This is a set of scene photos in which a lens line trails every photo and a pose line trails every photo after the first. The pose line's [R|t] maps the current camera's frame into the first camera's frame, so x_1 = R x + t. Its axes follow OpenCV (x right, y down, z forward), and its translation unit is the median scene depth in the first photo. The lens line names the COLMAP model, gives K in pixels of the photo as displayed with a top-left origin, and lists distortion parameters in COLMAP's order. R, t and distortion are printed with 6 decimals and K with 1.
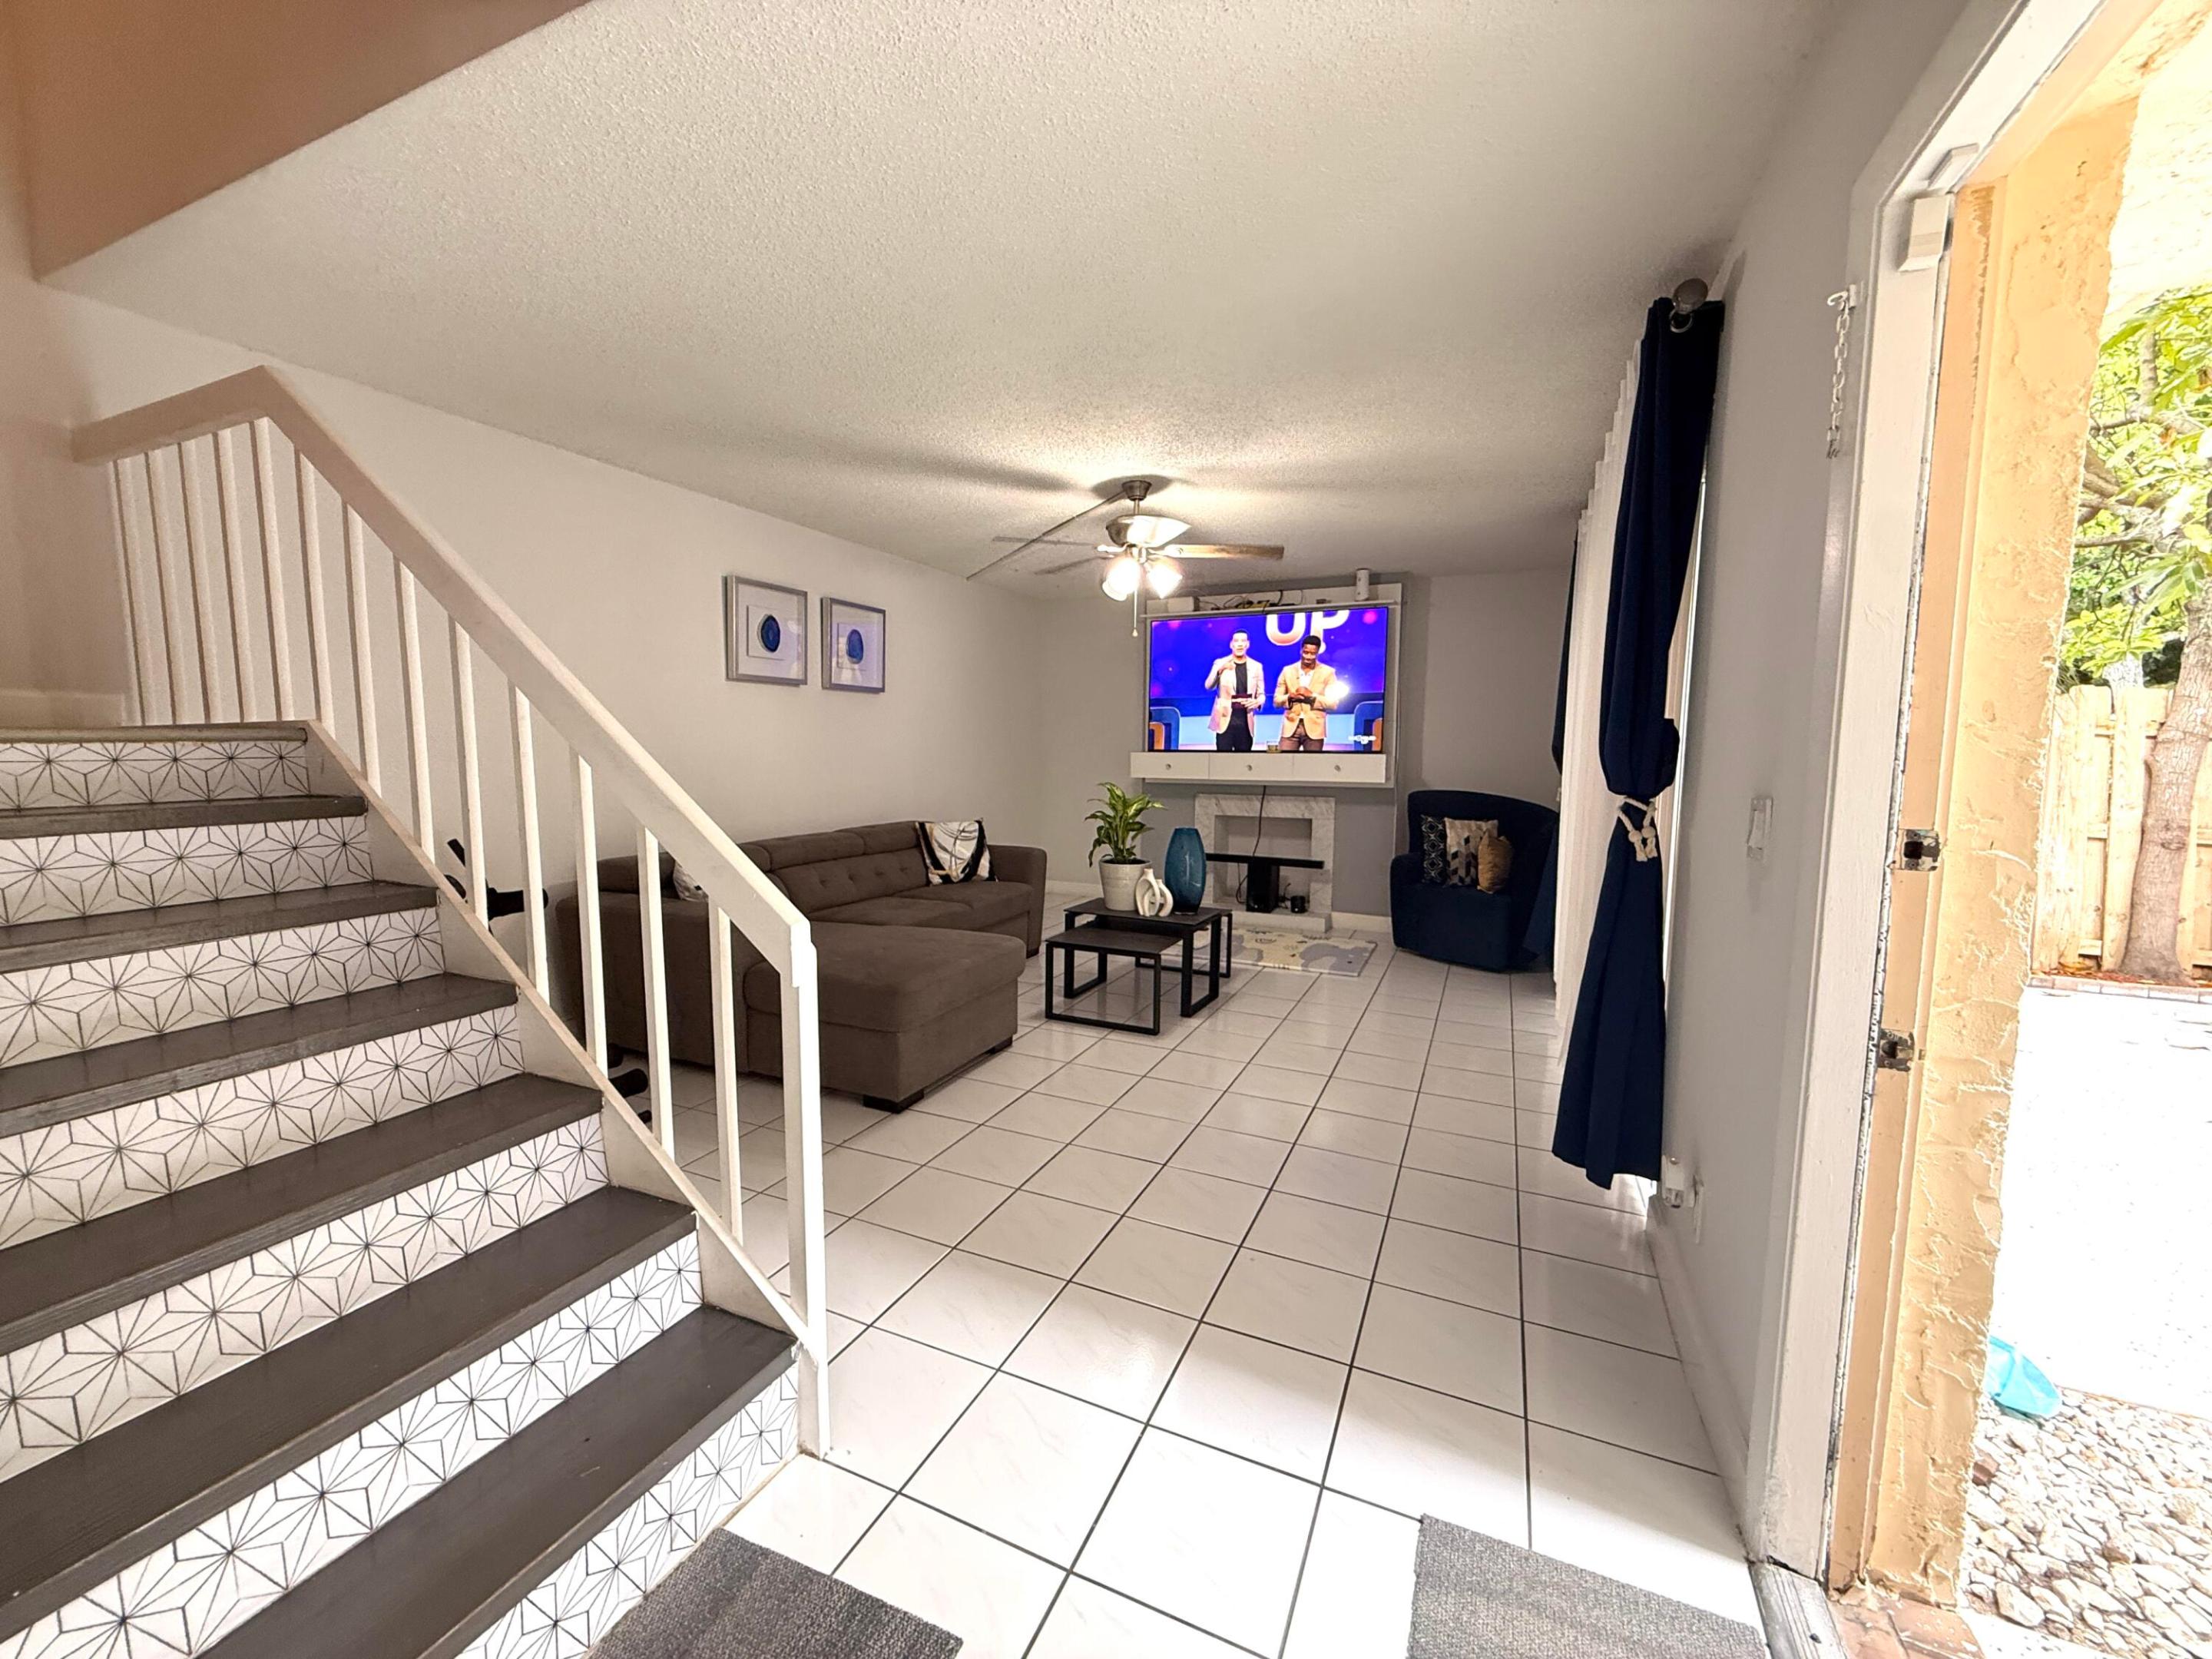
lens RADIAL K [[878.9, 0, 1100.2], [0, 878.9, 833.8], [0, 0, 1]] dist [0.000162, 0.000210]
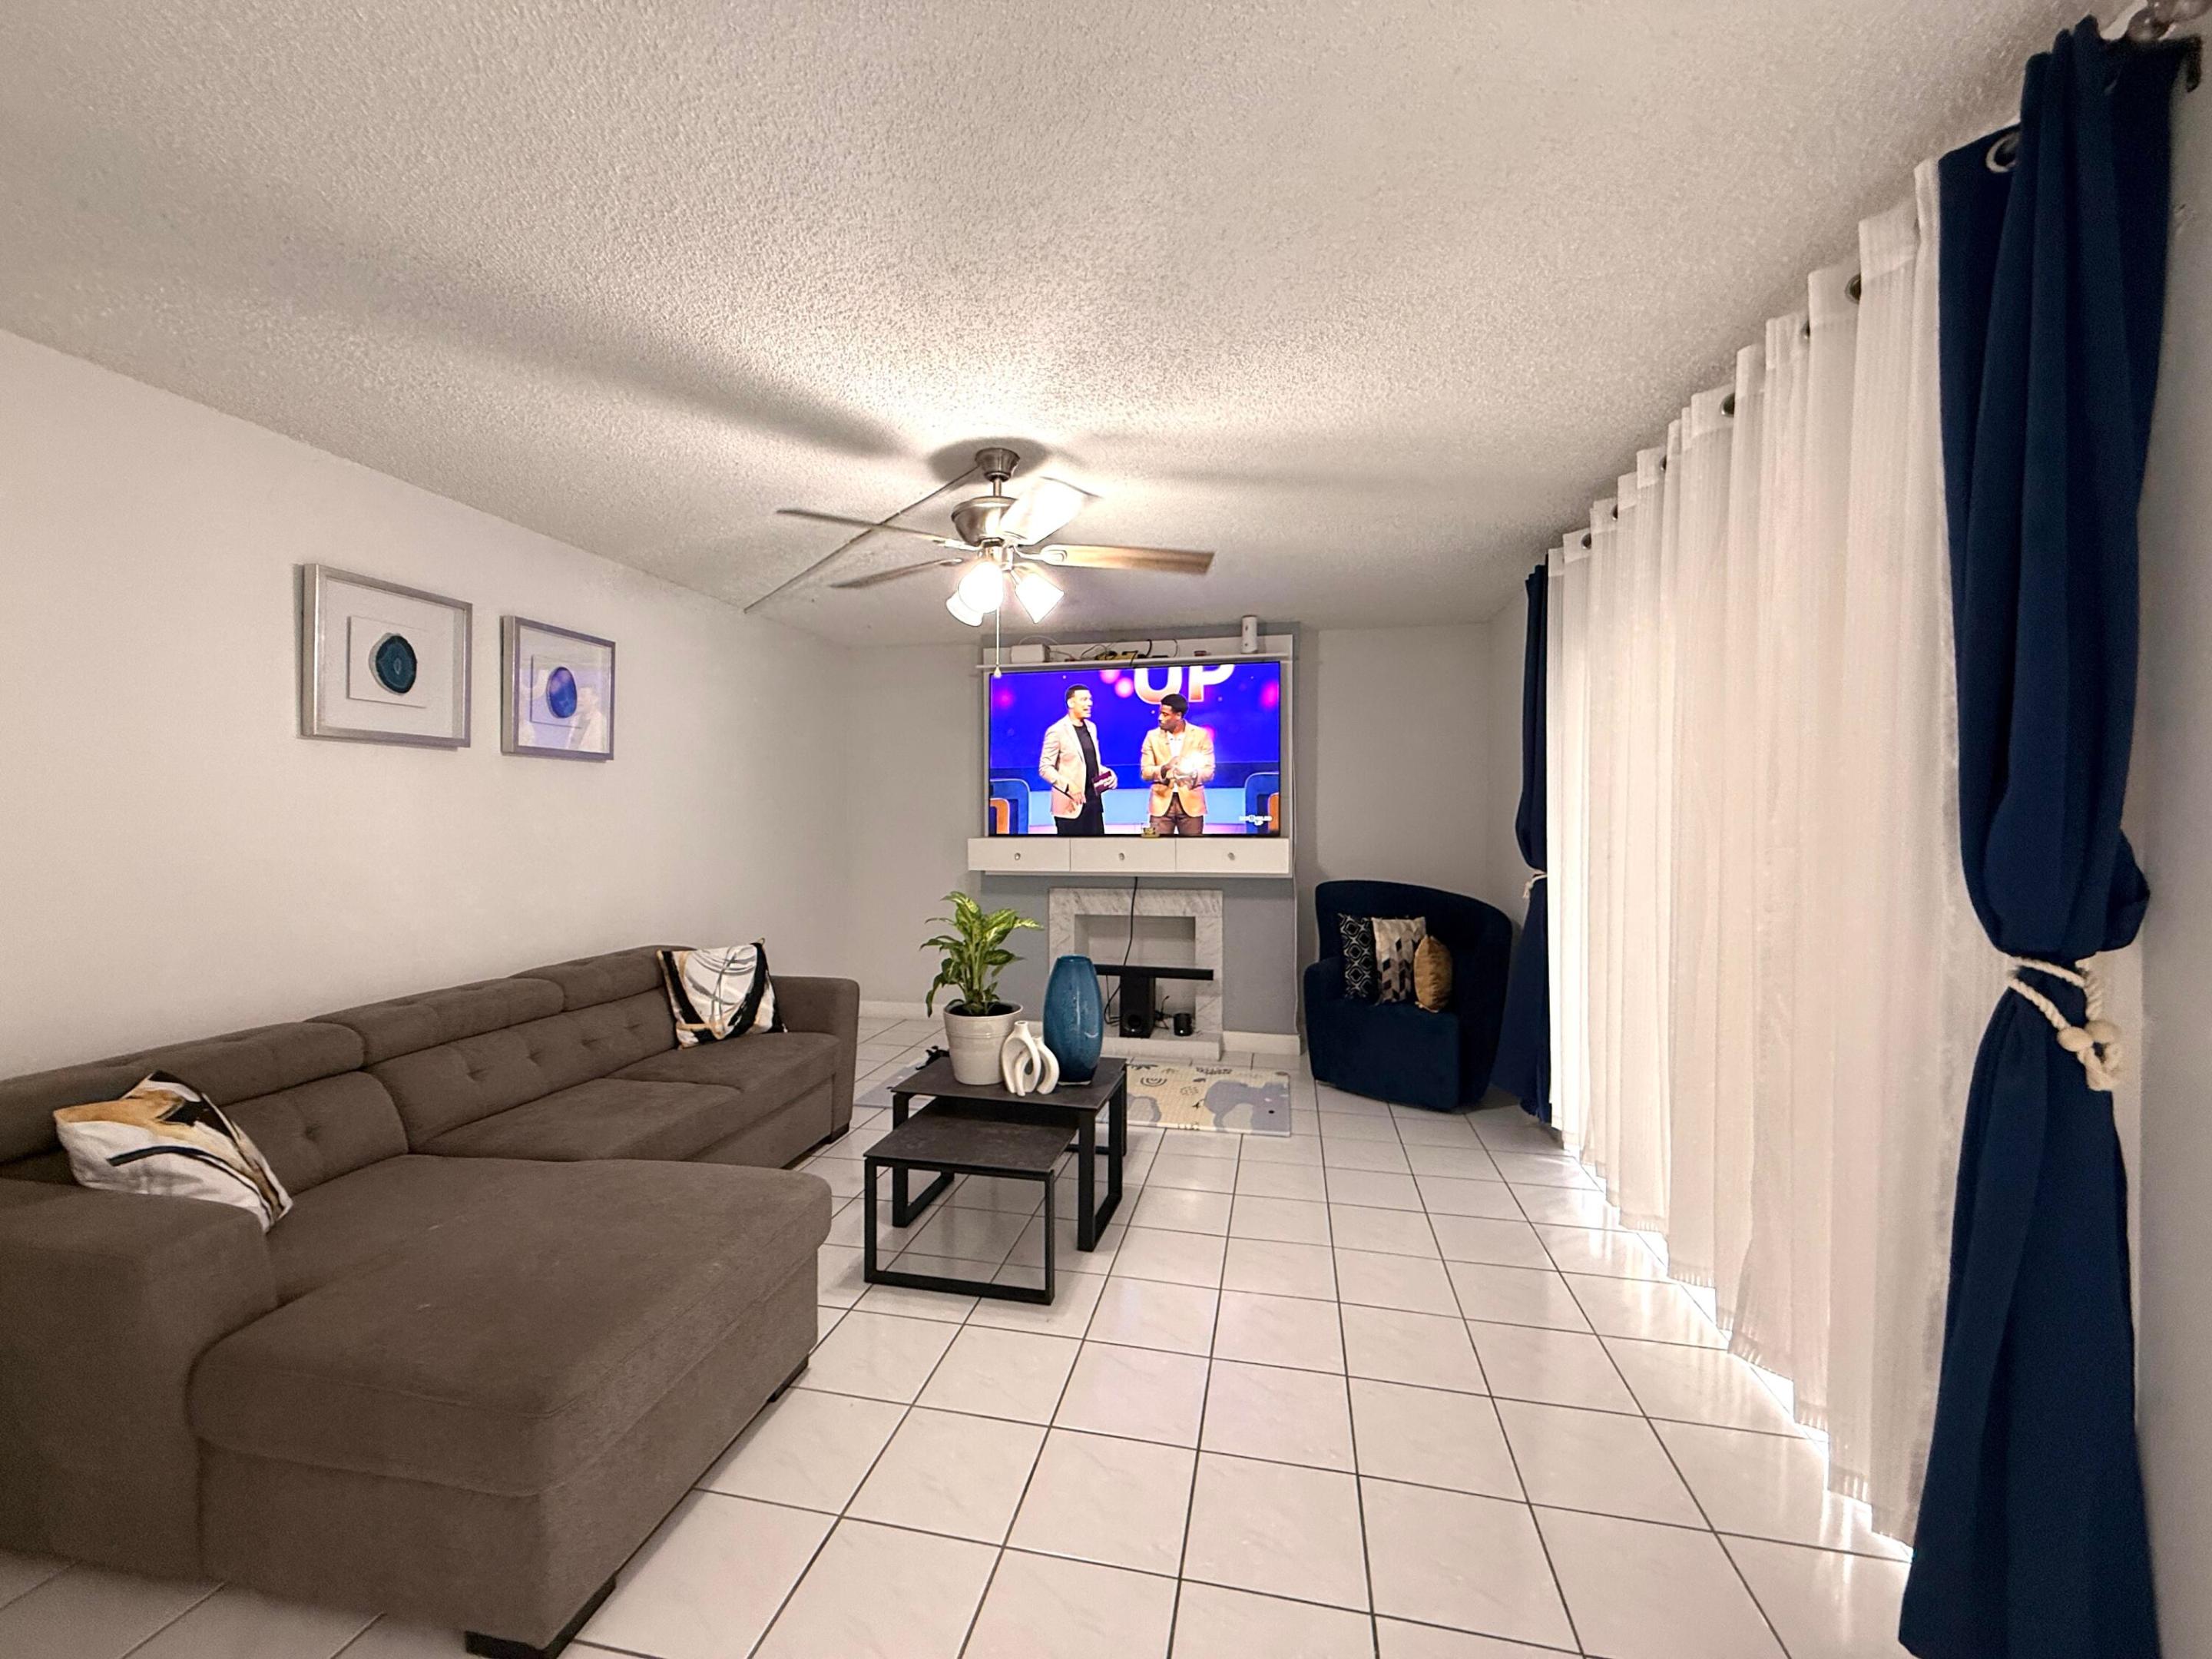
lens RADIAL K [[881.4, 0, 1098.3], [0, 881.4, 830.9], [0, 0, 1]] dist [0.002723, 0.000222]
pose [[0.976566, -0.012532, 0.214852, -0.025061], [0.030370, 0.996338, -0.079923, -0.041435], [-0.213063, 0.084575, 0.973371, 0.269321]]
